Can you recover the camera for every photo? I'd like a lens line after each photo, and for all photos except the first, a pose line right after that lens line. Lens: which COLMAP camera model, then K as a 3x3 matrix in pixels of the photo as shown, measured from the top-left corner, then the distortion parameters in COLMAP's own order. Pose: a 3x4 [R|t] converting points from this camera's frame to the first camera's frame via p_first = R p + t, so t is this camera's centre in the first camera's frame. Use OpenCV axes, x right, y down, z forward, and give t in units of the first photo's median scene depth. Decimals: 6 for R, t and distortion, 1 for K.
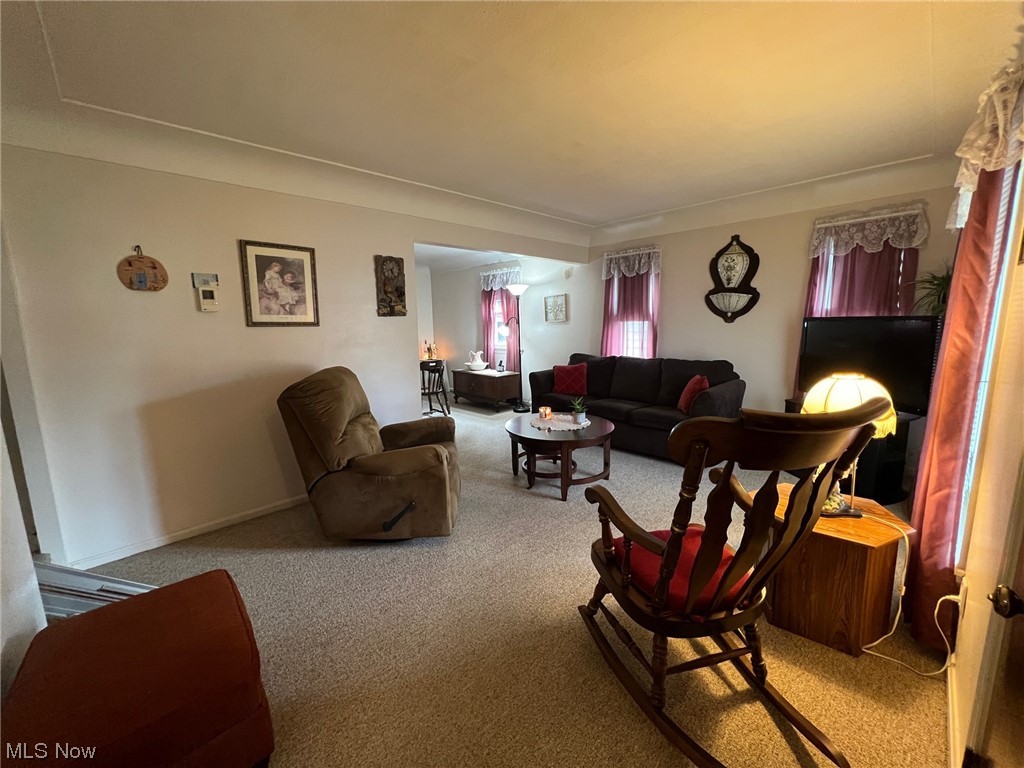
lens RADIAL K [[405.9, 0, 510.1], [0, 405.9, 383.8], [0, 0, 1]] dist [0.001199, -0.000228]
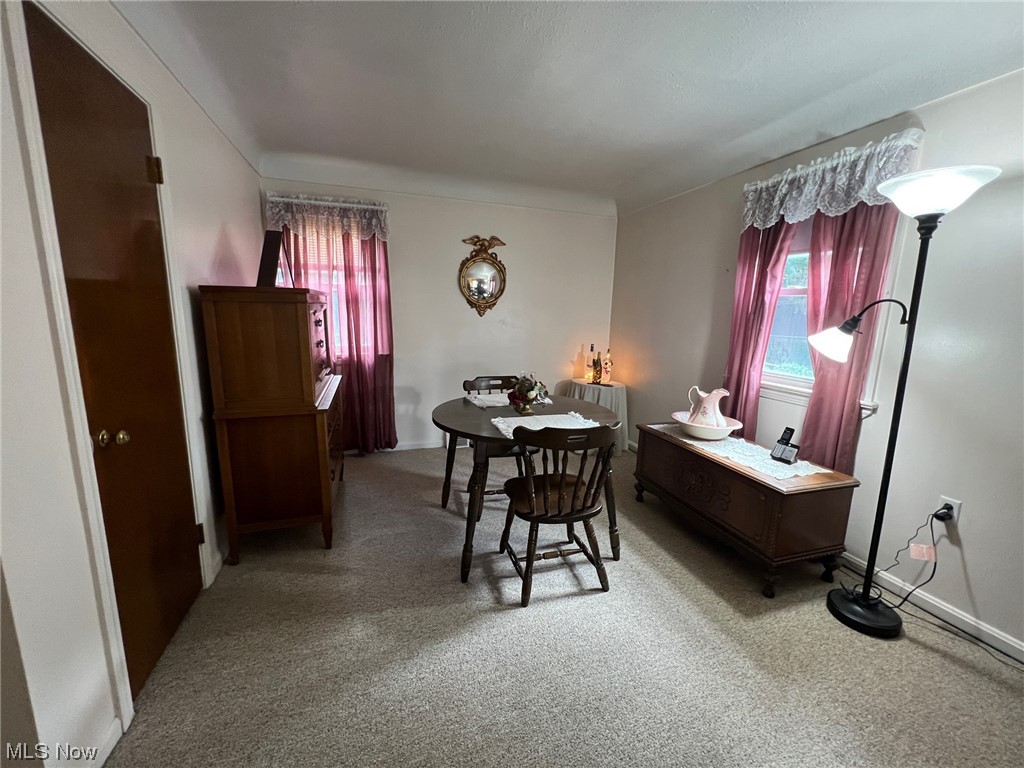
lens RADIAL K [[405.9, 0, 504.9], [0, 405.9, 386.3], [0, 0, 1]] dist [0.001199, -0.000228]
pose [[0.894735, 0.116452, -0.431149, -0.091157], [-0.106032, 0.993193, 0.048216, -0.080370], [0.433829, 0.002575, 0.900992, 0.569705]]
